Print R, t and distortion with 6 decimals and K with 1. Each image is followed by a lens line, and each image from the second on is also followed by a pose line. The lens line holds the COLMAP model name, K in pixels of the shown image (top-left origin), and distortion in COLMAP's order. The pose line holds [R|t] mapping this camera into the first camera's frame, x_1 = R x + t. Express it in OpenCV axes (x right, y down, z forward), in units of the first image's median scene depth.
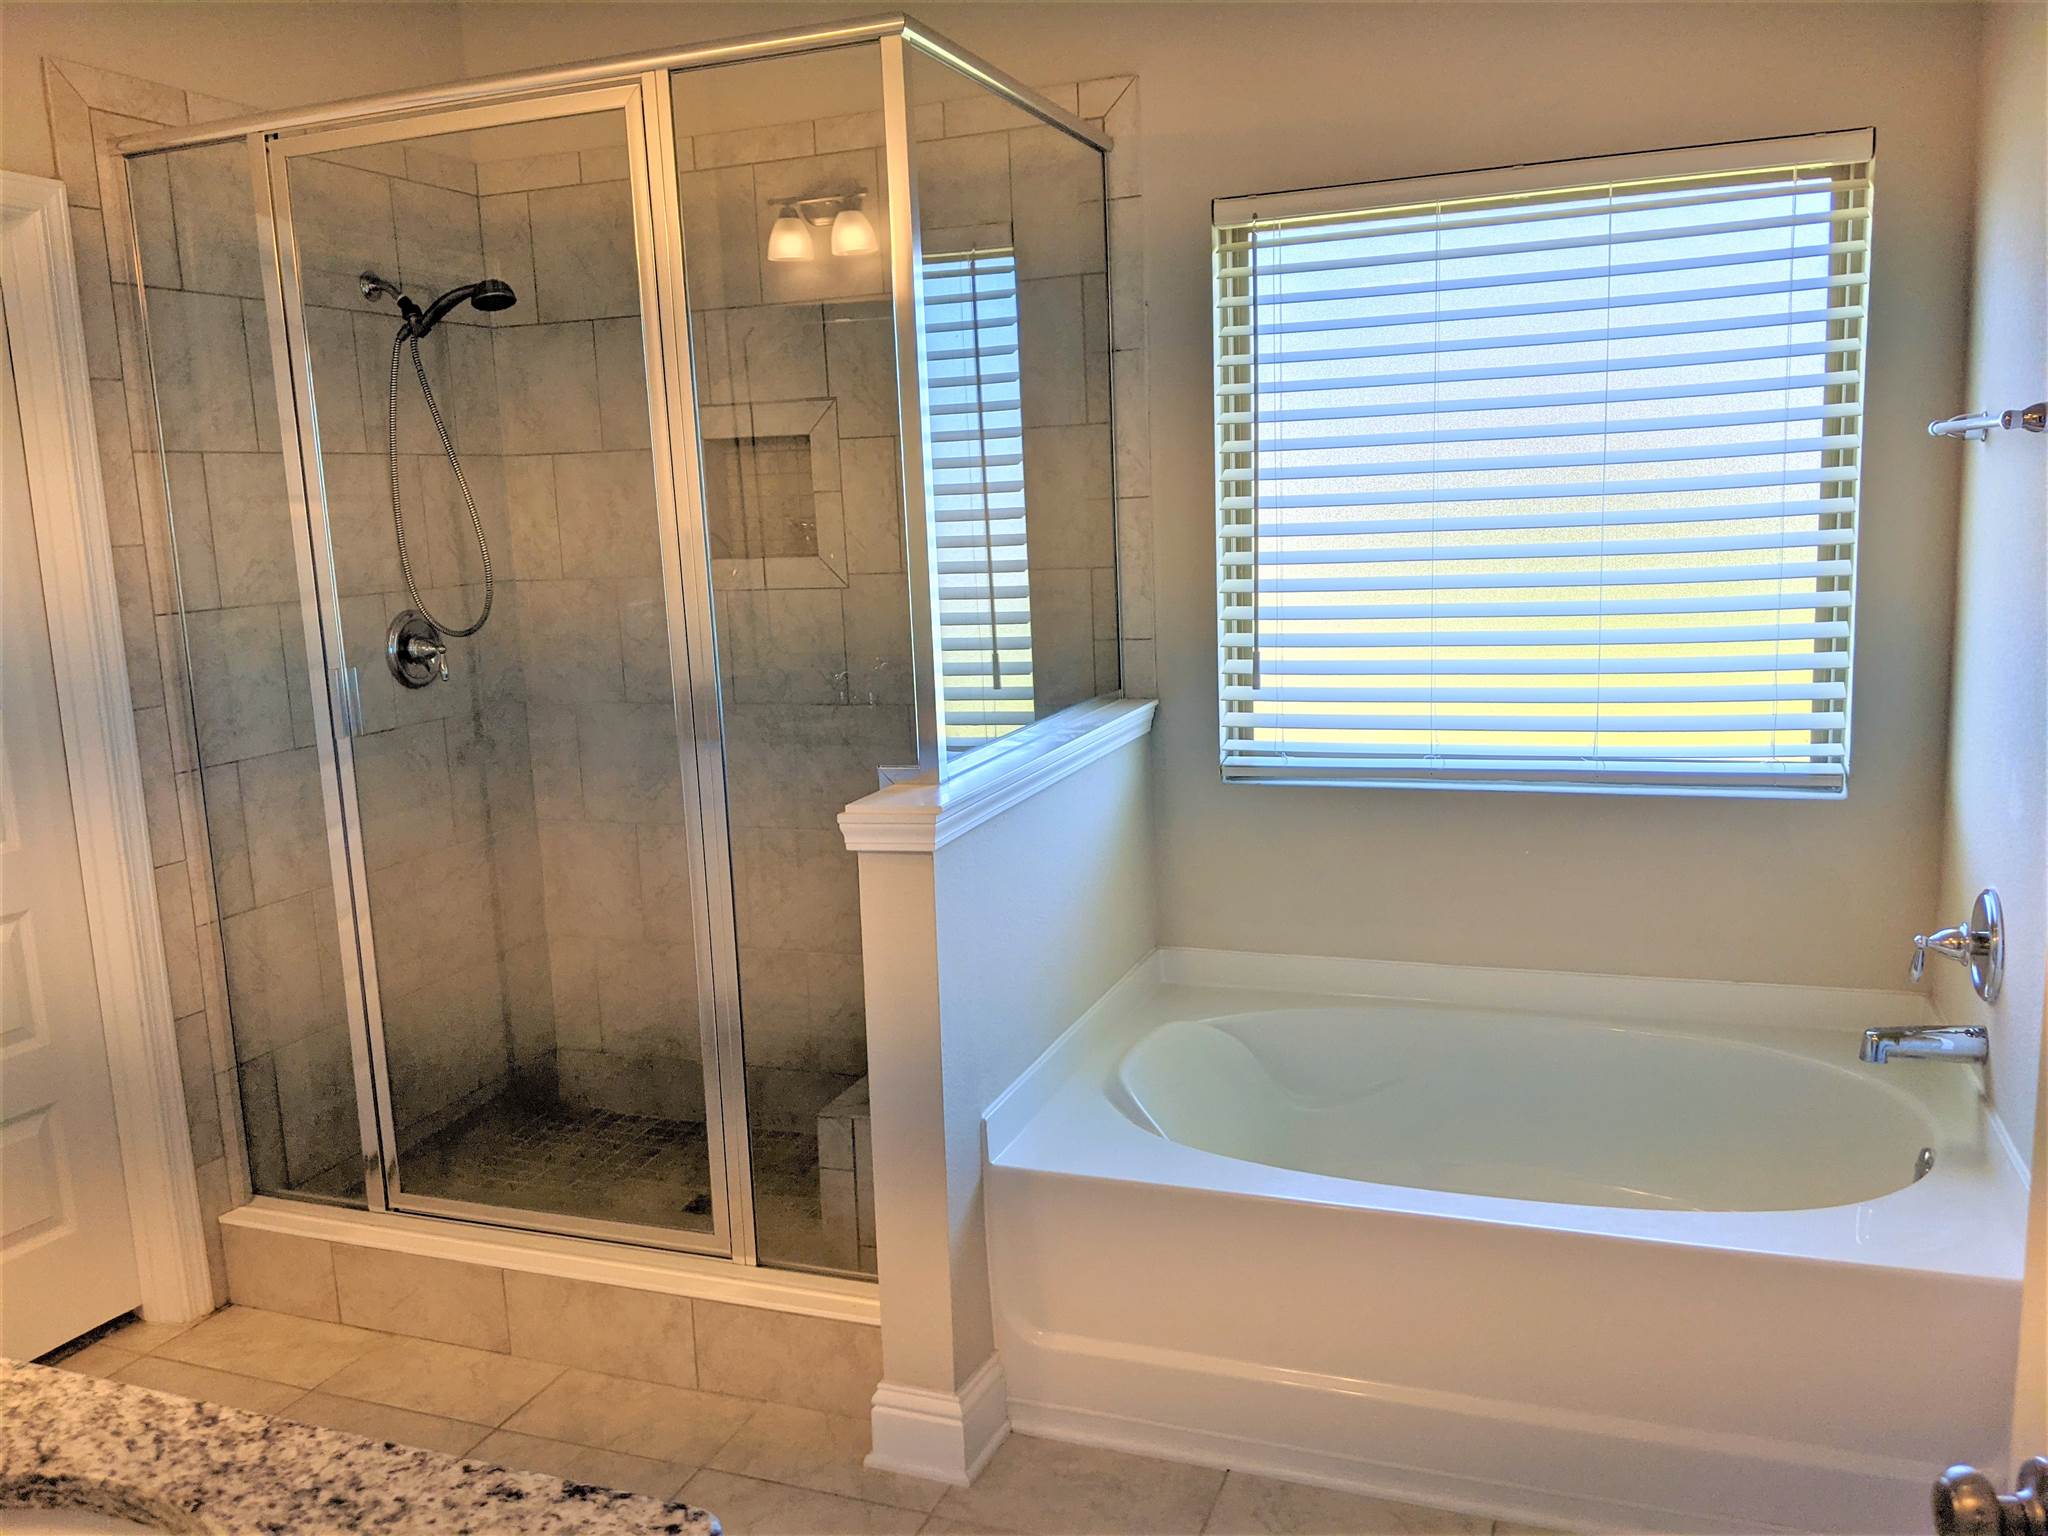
lens RADIAL K [[1648.3, 0, 1024.0], [0, 1648.3, 768.0], [0, 0, 1]] dist [-0.003961, -0.001200]
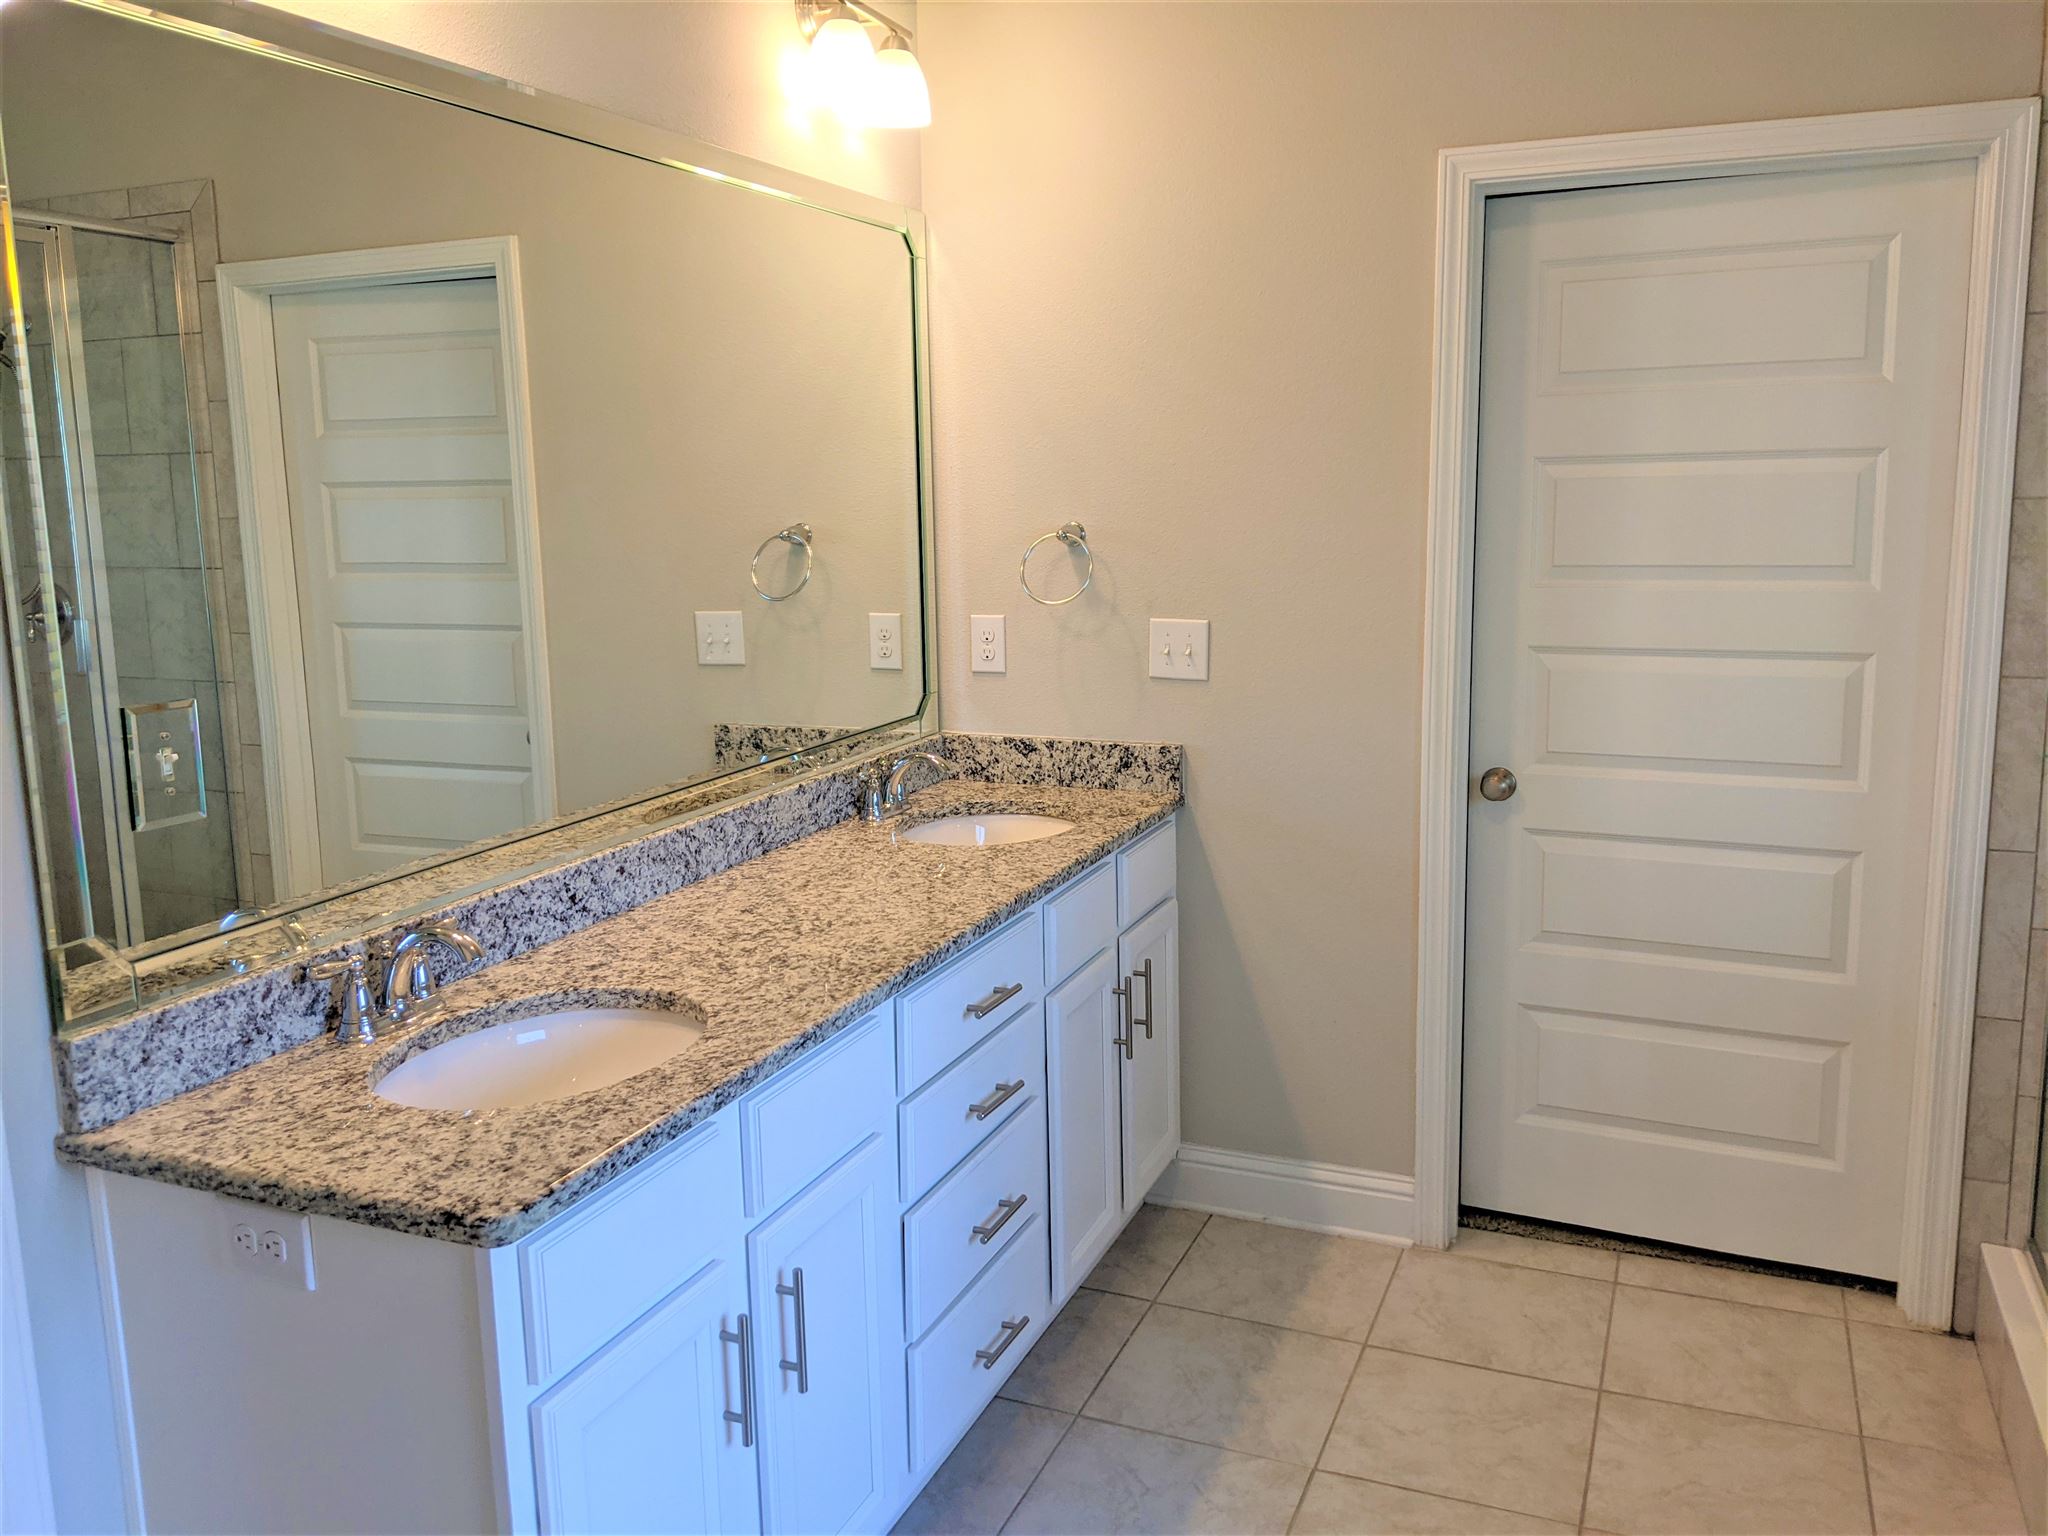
lens RADIAL K [[1648.3, 0, 1024.0], [0, 1648.3, 768.0], [0, 0, 1]] dist [-0.003961, -0.001200]
pose [[-0.028161, 0.210010, -0.977294, 0.382109], [-0.148177, 0.966003, 0.211853, -0.100198], [0.988560, 0.150779, 0.003915, 0.473874]]
